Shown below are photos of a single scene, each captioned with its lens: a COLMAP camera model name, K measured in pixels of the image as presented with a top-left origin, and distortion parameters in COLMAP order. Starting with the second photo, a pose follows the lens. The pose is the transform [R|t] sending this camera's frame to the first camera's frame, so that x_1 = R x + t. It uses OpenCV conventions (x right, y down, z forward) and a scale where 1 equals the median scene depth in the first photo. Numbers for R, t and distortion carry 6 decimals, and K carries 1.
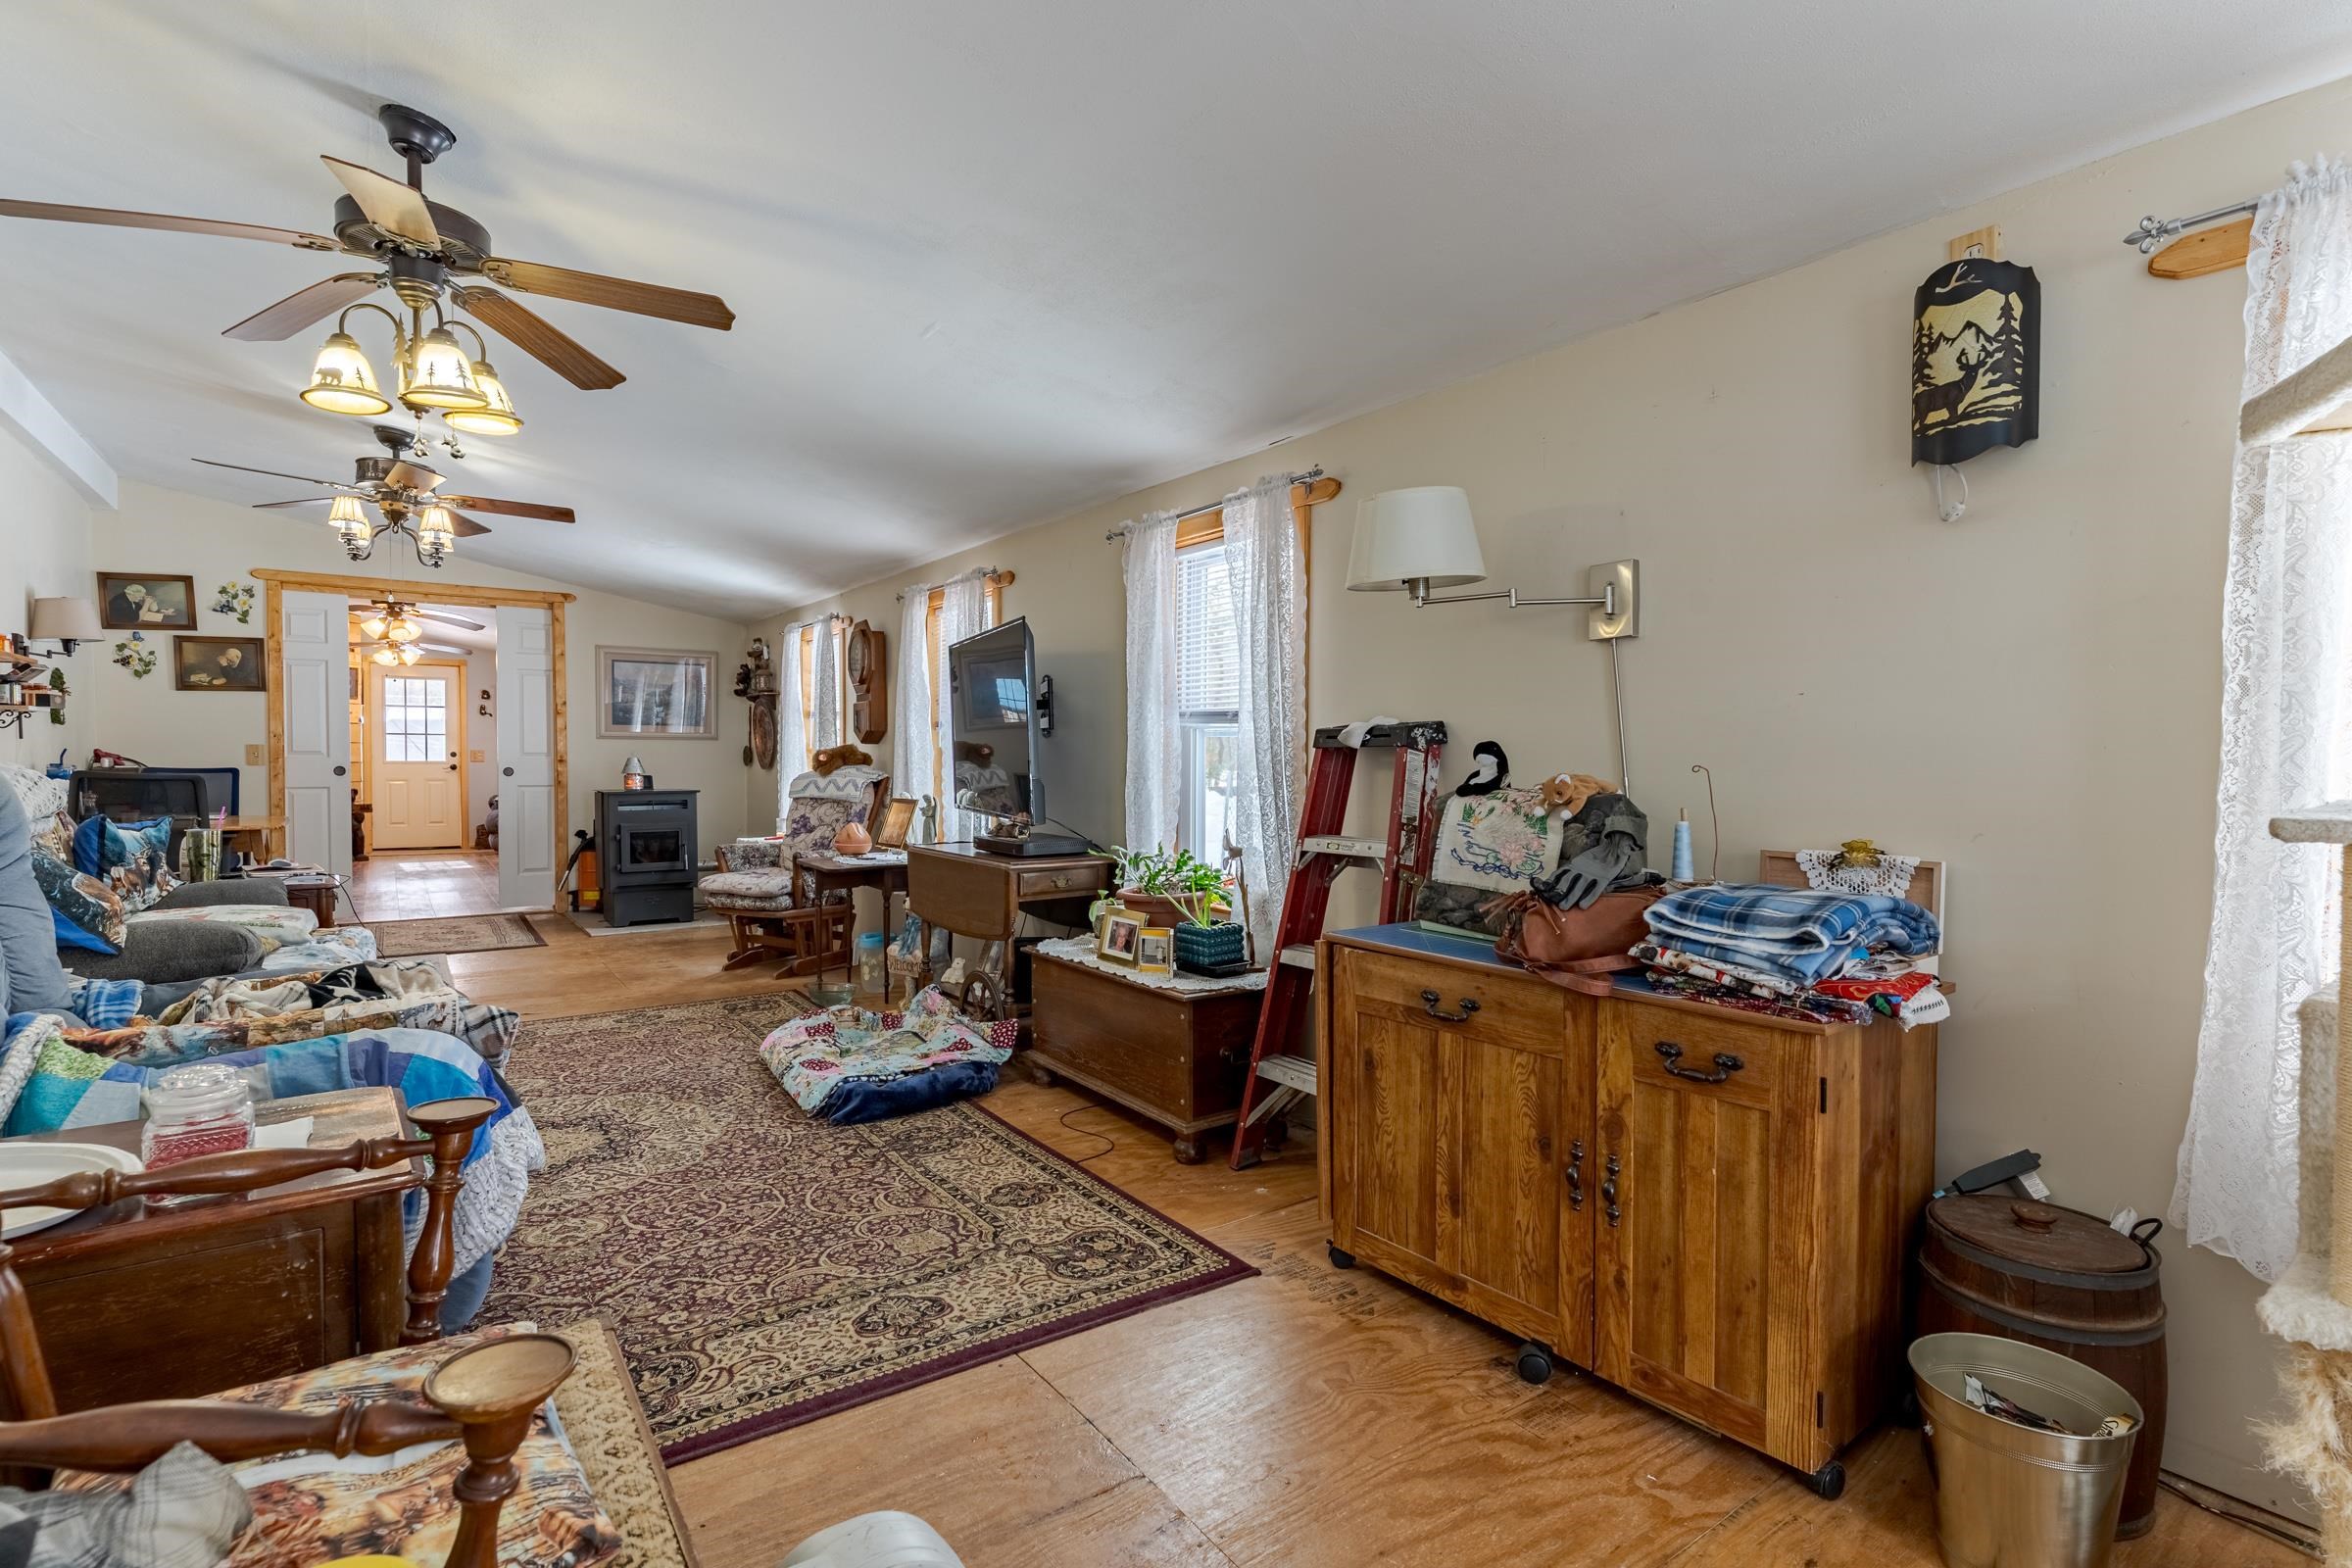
lens RADIAL K [[1116.8, 0, 1176.0], [0, 1116.8, 784.0], [0, 0, 1]] dist [0.002897, 0.000089]
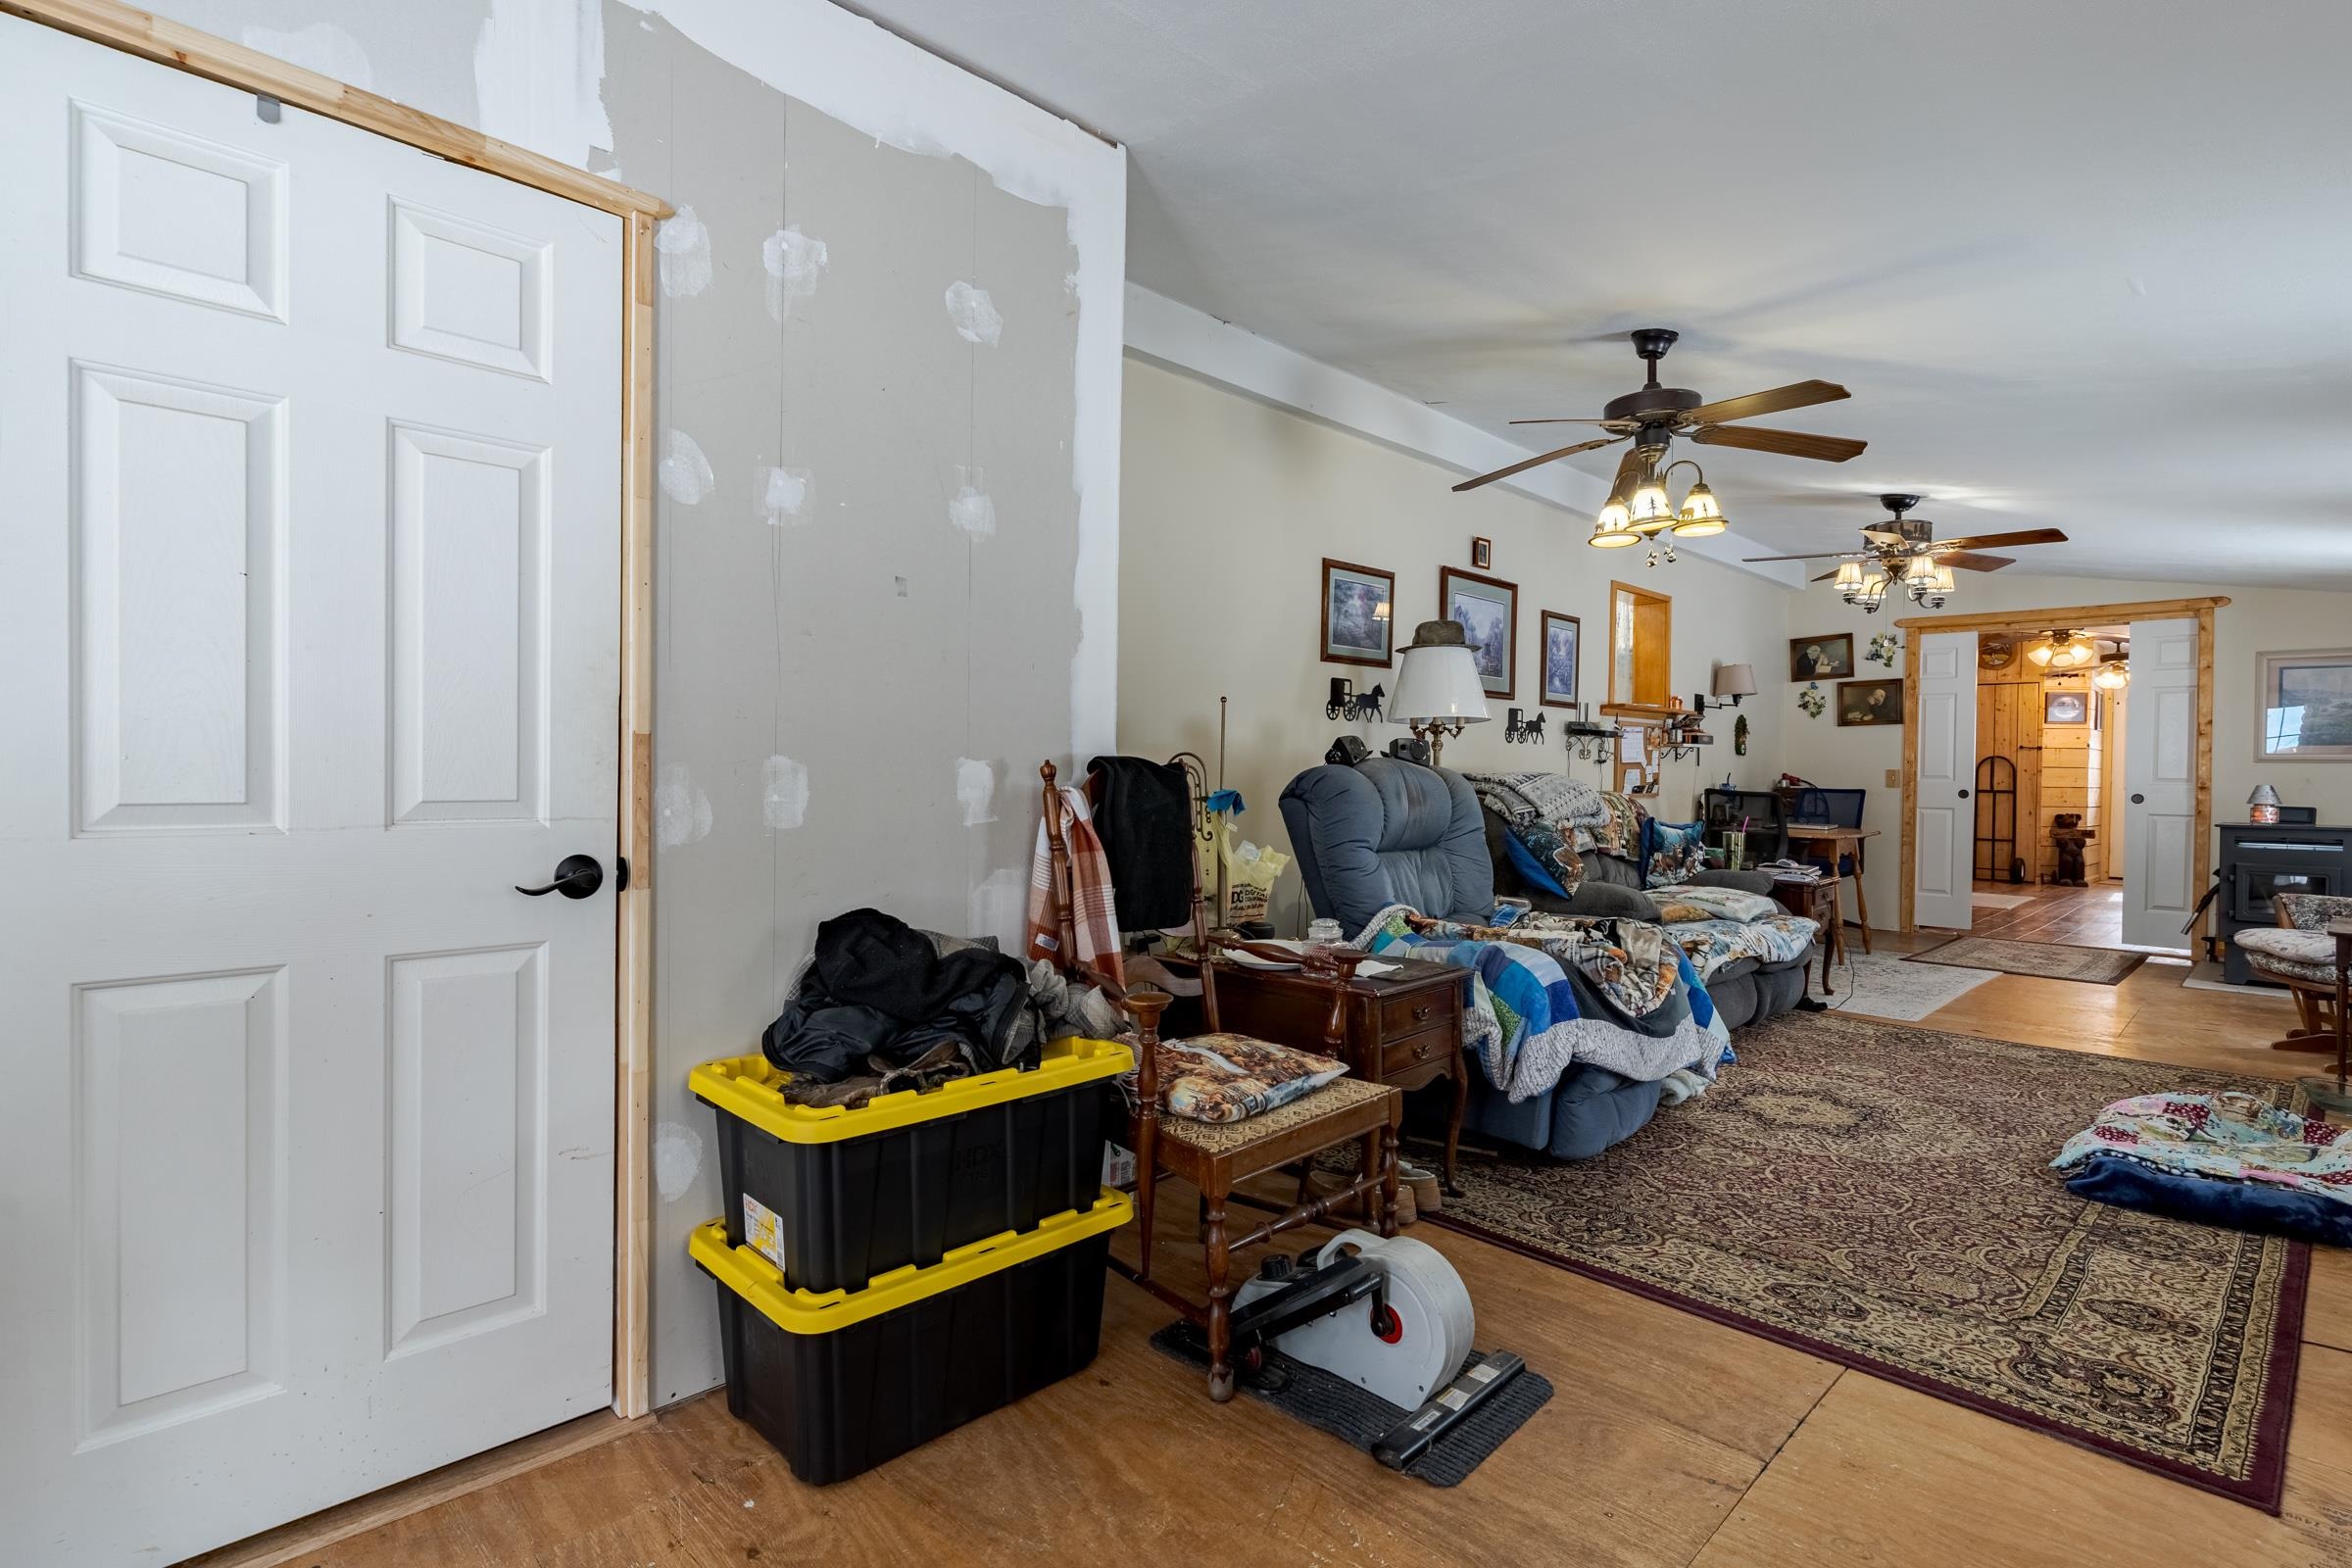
lens RADIAL K [[1116.8, 0, 1176.0], [0, 1116.8, 784.0], [0, 0, 1]] dist [0.002897, 0.000089]
pose [[0.178855, 0.012034, -0.983802, 0.455979], [-0.033857, 0.999408, 0.006070, -0.004603], [0.983293, 0.032222, 0.179157, 0.121032]]
